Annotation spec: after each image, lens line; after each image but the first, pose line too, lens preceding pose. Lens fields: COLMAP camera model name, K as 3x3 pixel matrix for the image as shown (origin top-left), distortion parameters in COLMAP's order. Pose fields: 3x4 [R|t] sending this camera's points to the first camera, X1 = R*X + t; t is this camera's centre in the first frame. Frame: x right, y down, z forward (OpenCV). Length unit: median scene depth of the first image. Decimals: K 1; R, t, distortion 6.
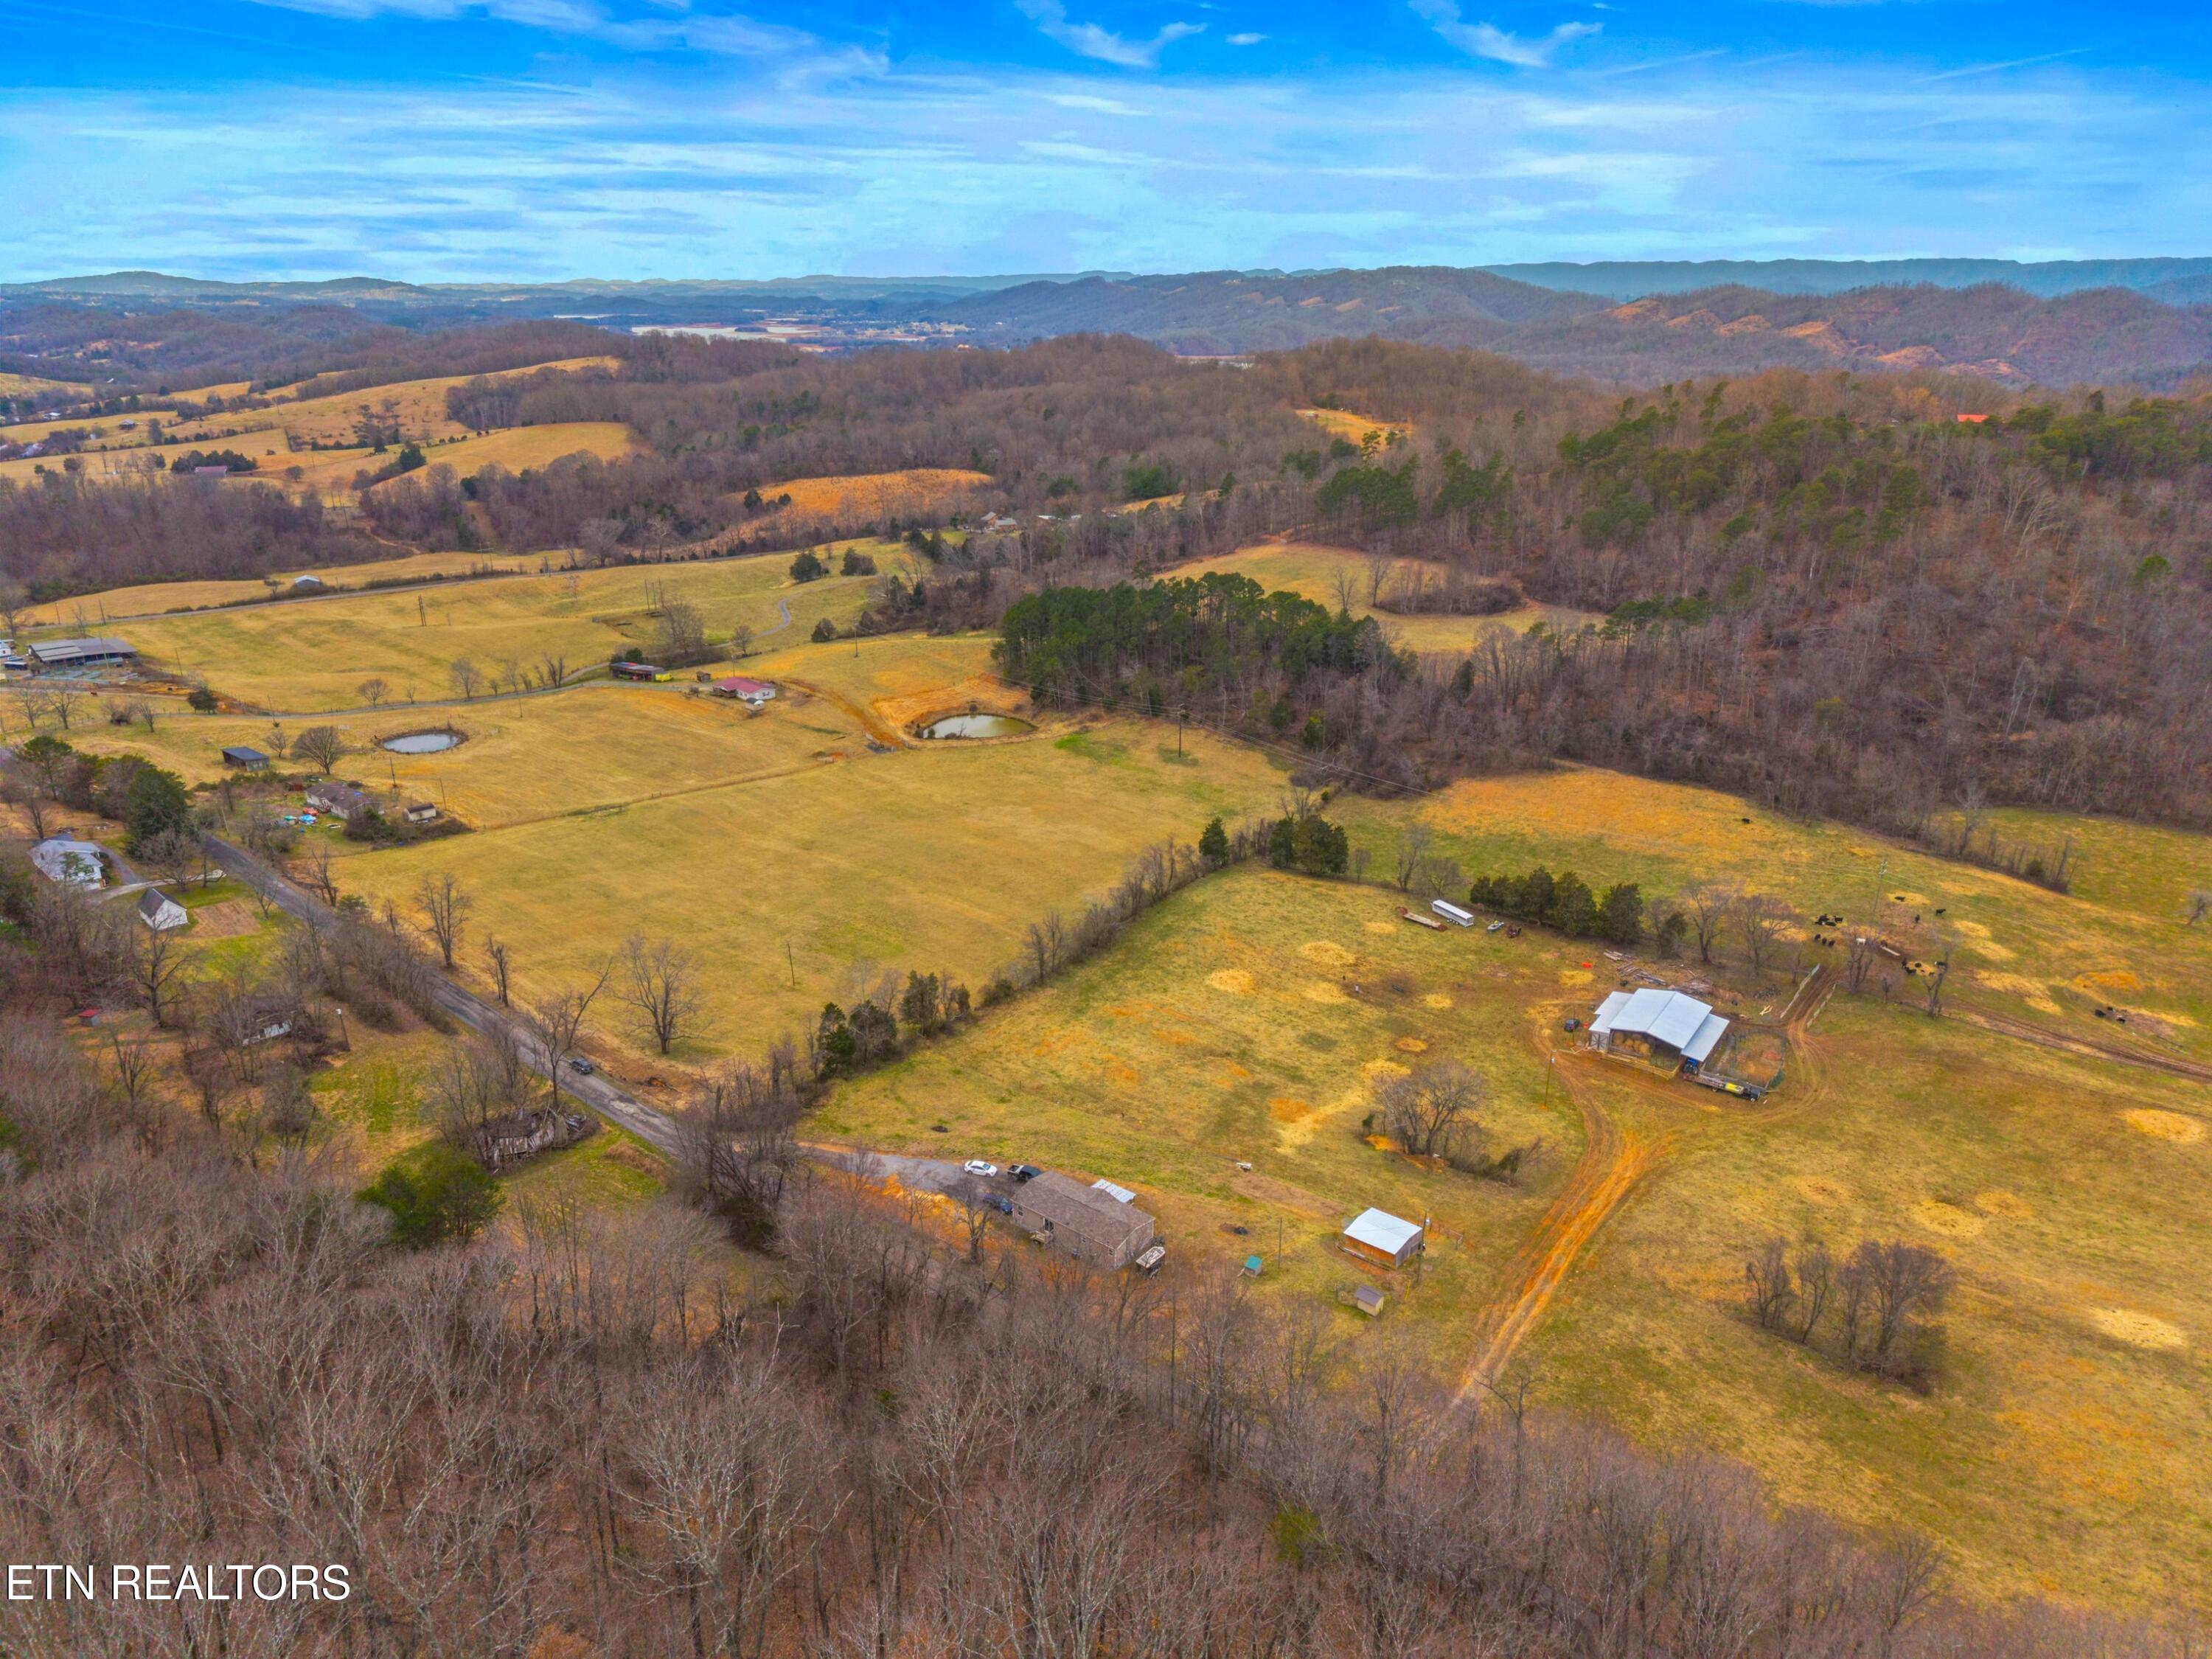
lens RADIAL K [[1469.3, 0, 1106.0], [0, 1469.3, 829.5], [0, 0, 1]] dist [0.112838, -0.167247]
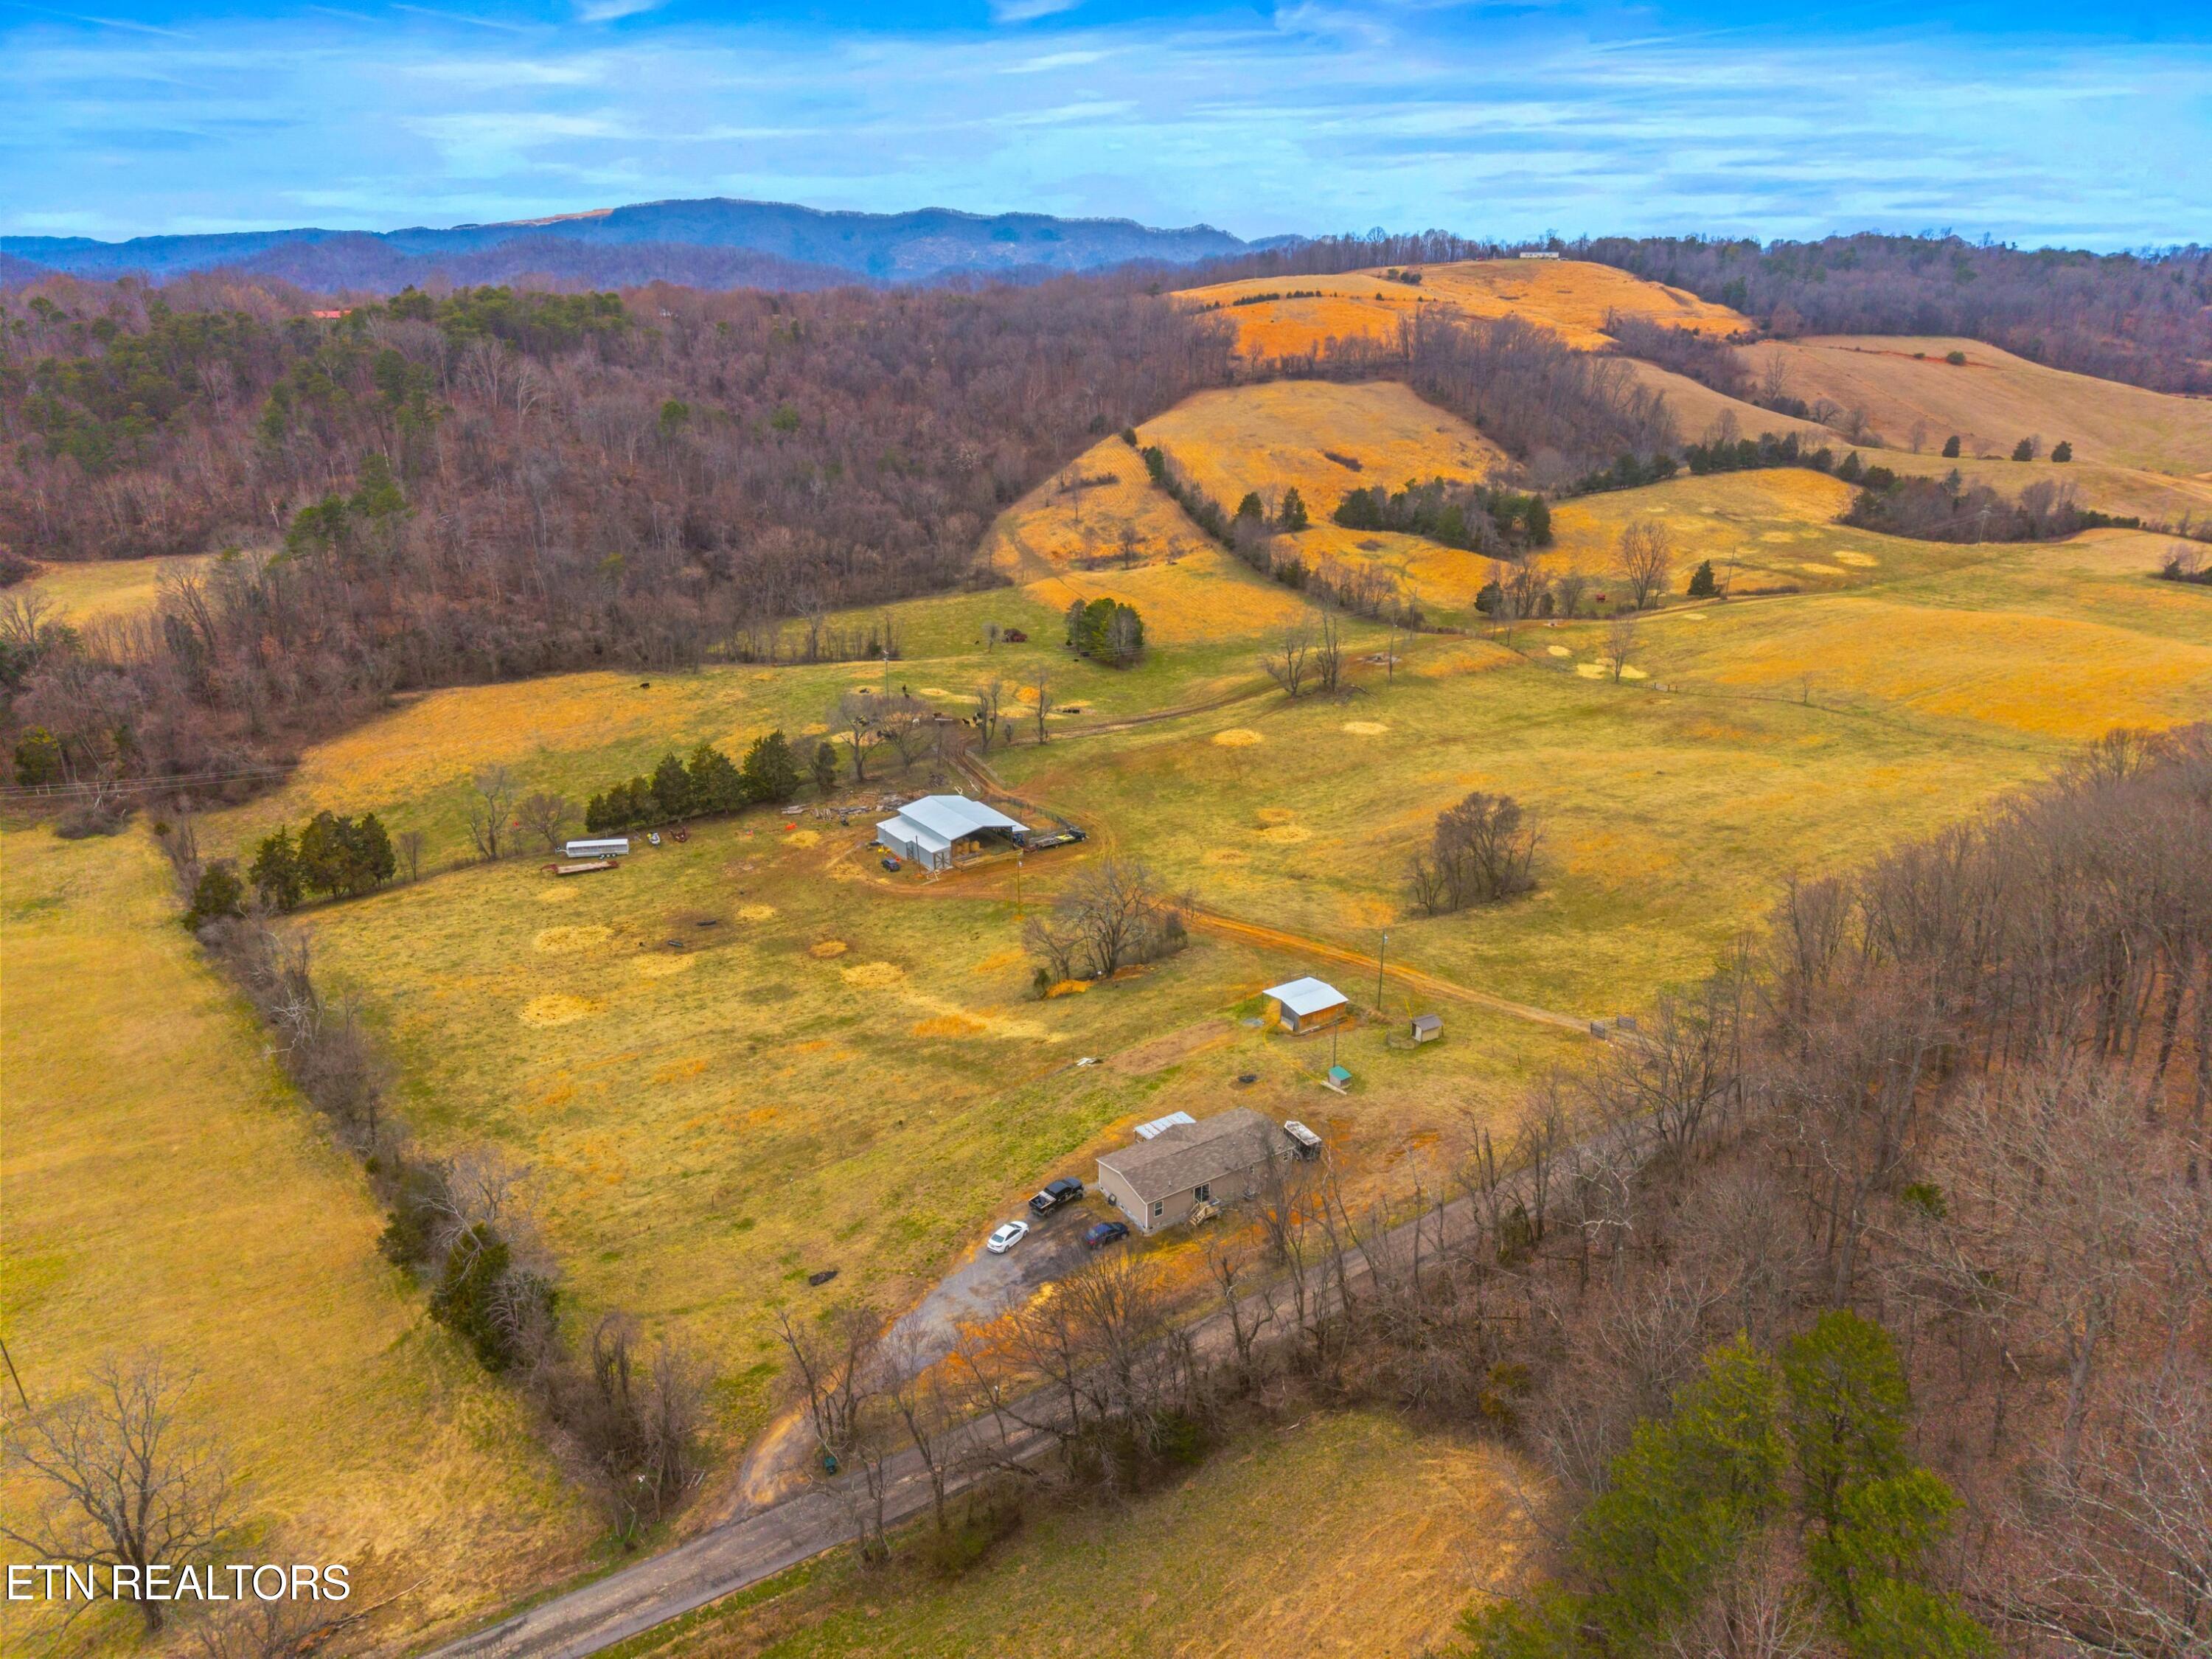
lens RADIAL K [[1472.6, 0, 1125.1], [0, 1472.6, 836.9], [0, 0, 1]] dist [0.020601, -0.008771]
pose [[0.335145, -0.339757, 0.878774, -0.268513], [0.325974, 0.916927, 0.230188, -0.028633], [-0.883979, 0.209311, 0.418055, 0.306178]]
